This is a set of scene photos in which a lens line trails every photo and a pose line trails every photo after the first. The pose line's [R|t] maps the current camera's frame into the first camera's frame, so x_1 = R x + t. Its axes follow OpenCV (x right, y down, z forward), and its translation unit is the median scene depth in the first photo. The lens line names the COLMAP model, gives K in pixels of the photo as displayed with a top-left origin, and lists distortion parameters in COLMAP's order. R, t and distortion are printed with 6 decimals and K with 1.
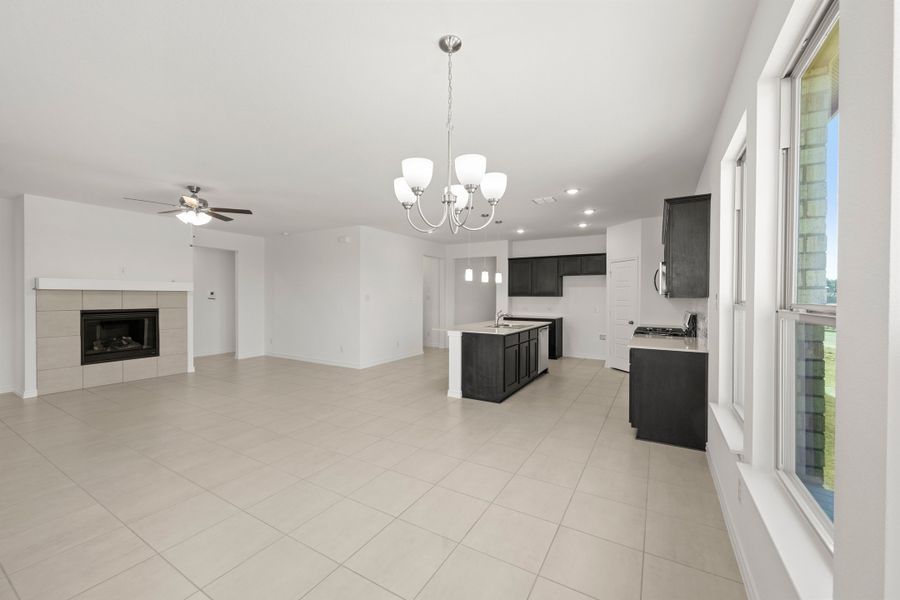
lens RADIAL K [[350.7, 0, 456.6], [0, 350.7, 299.1], [0, 0, 1]] dist [0.003510, 0.000215]
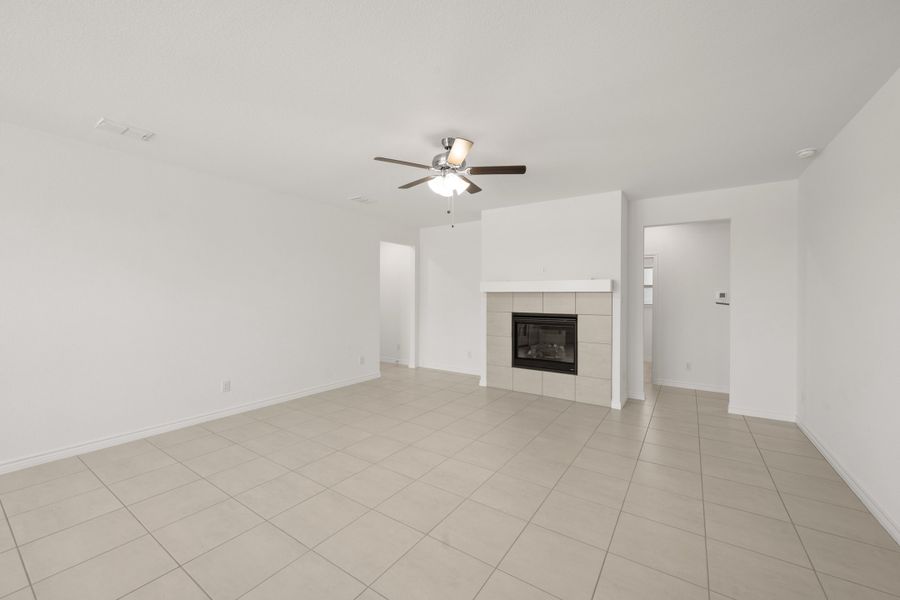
lens RADIAL K [[350.7, 0, 454.0], [0, 350.7, 303.3], [0, 0, 1]] dist [0.003510, 0.000215]
pose [[-0.059604, 0.011216, -0.998159, -0.054323], [-0.013295, 0.999839, 0.012029, -0.003695], [0.998134, 0.013988, -0.059445, 0.786121]]
